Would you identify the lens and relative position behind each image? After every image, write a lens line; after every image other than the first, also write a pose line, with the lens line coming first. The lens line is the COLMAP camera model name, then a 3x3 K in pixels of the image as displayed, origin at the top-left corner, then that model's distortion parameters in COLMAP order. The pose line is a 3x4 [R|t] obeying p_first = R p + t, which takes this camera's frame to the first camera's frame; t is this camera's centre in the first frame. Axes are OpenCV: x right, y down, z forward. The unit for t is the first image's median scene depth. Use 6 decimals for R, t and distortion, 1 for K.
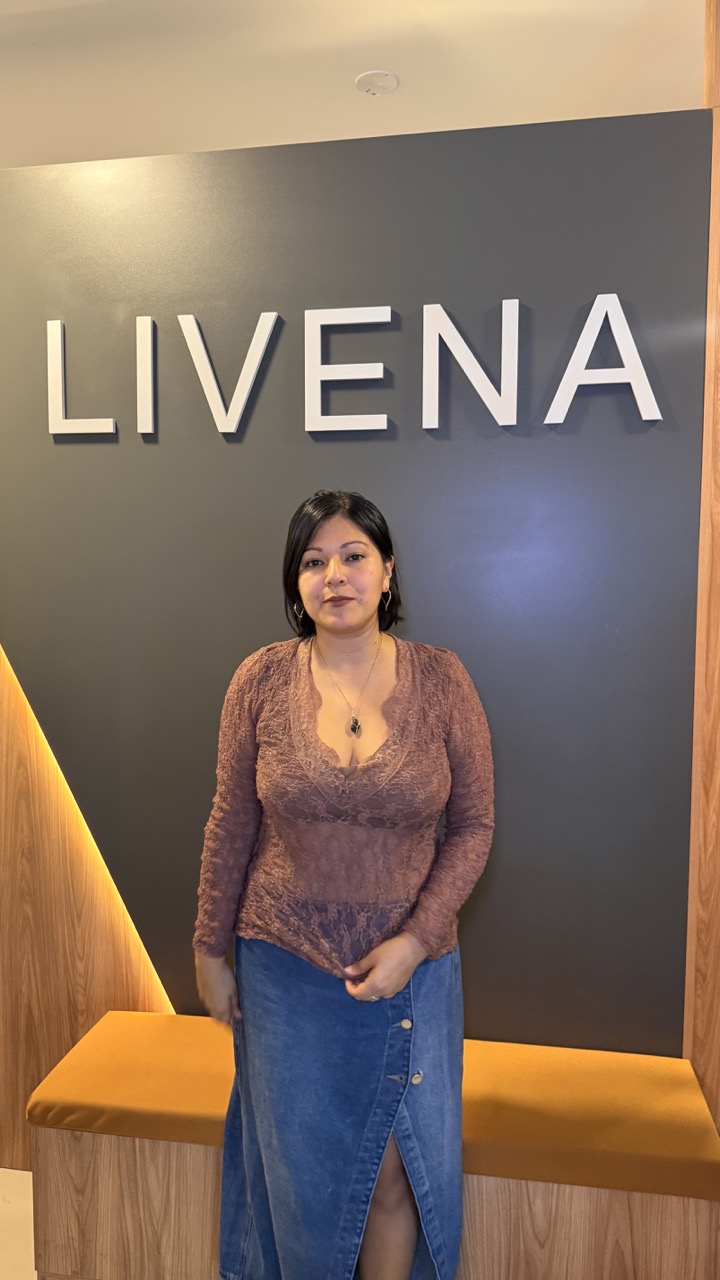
lens RADIAL K [[905.1, 0, 358.1], [0, 905.1, 648.3], [0, 0, 1]] dist [0.011456, -0.037920]
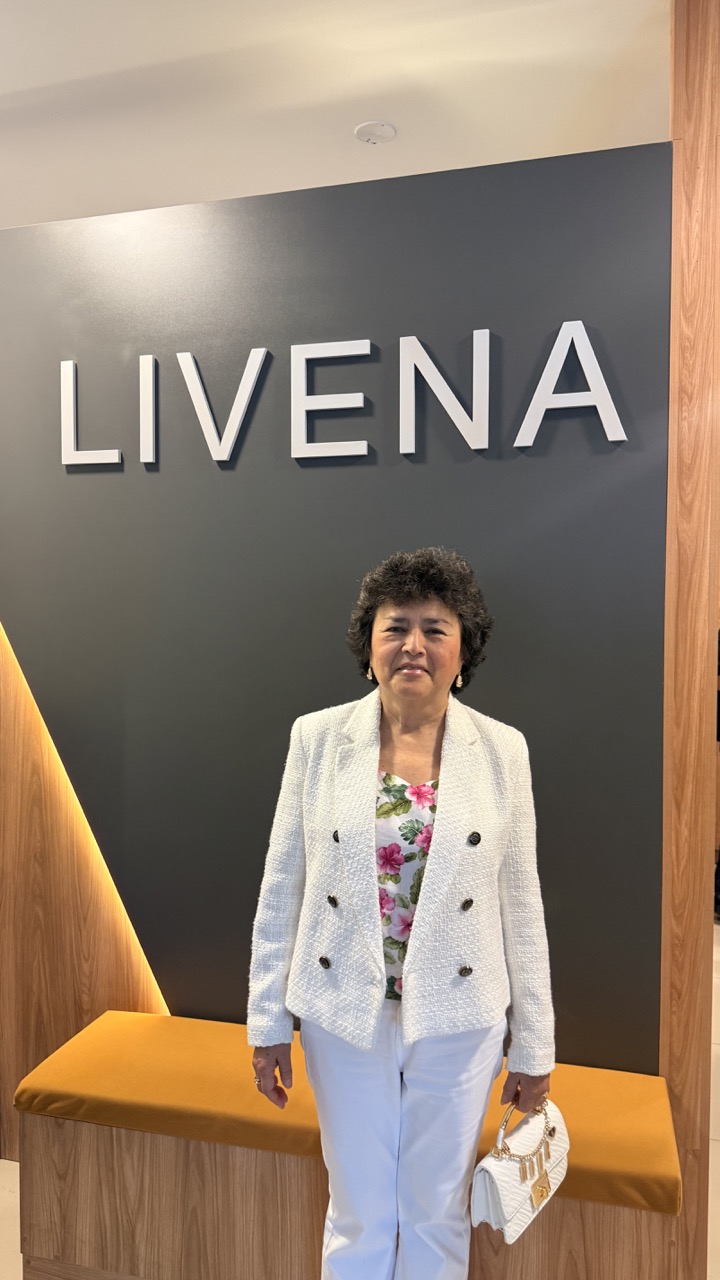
lens RADIAL K [[905.1, 0, 366.3], [0, 905.1, 643.1], [0, 0, 1]] dist [0.011456, -0.037920]
pose [[0.996217, 0.001289, -0.086887, 0.124576], [-0.005073, 0.999047, -0.043346, 0.022768], [0.086749, 0.043622, 0.995275, -0.037880]]
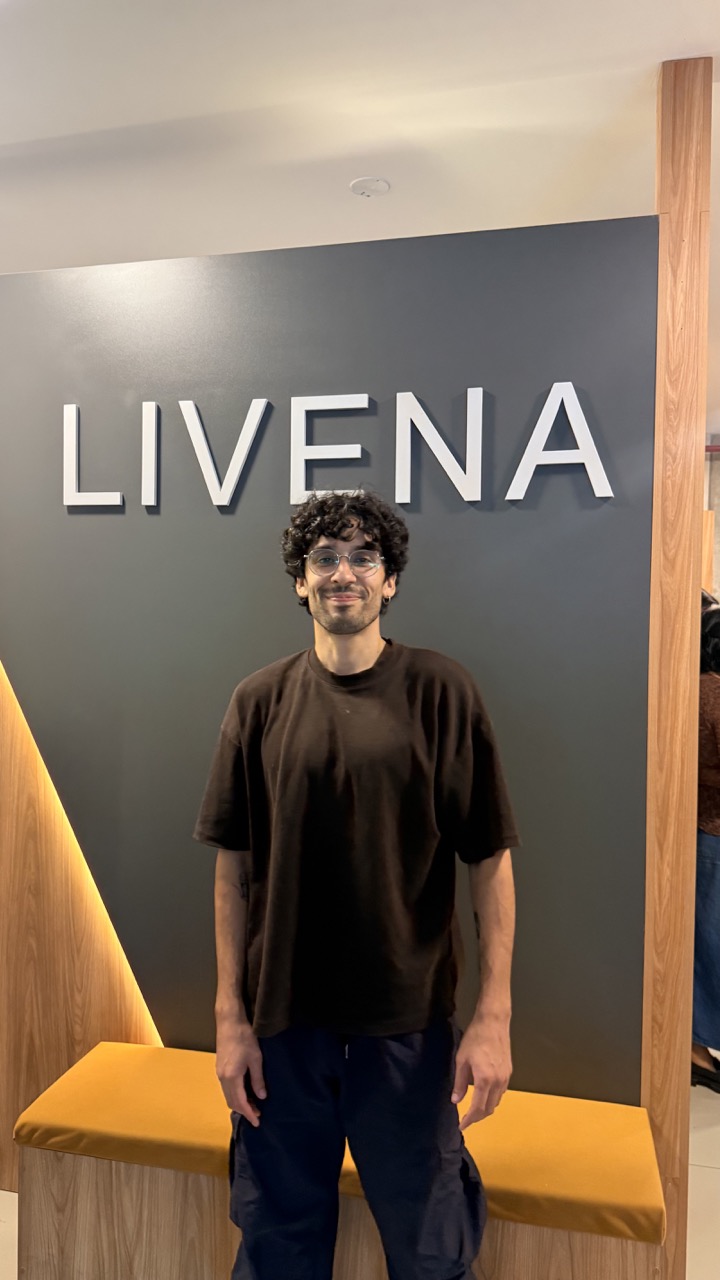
lens RADIAL K [[905.1, 0, 358.0], [0, 905.1, 637.1], [0, 0, 1]] dist [0.011456, -0.037920]
pose [[0.998287, 0.010220, -0.057611, 0.090962], [-0.013652, 0.998135, -0.059501, -0.016282], [0.056896, 0.060186, 0.996564, -0.079484]]
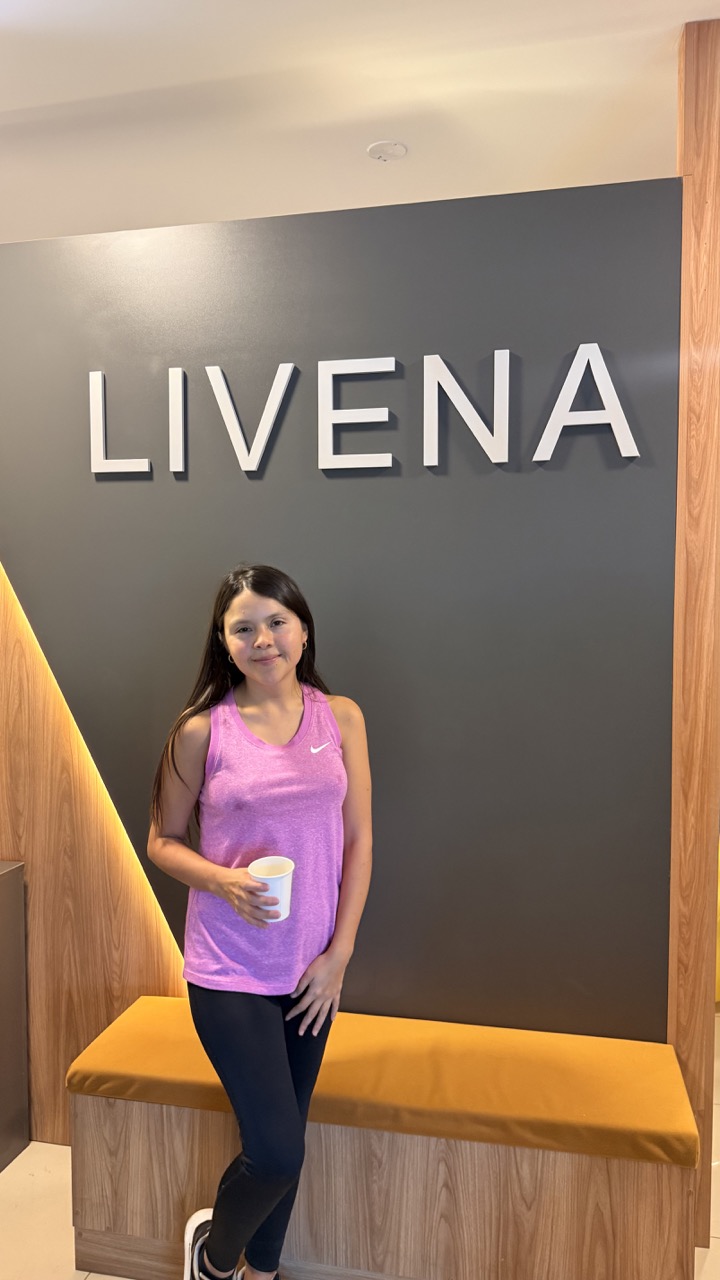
lens RADIAL K [[905.1, 0, 360.1], [0, 905.1, 644.0], [0, 0, 1]] dist [0.011456, -0.037920]
pose [[0.999178, -0.001971, -0.040494, 0.037975], [0.000900, 0.999650, -0.026437, 0.004822], [0.040532, 0.026378, 0.998830, -0.105277]]
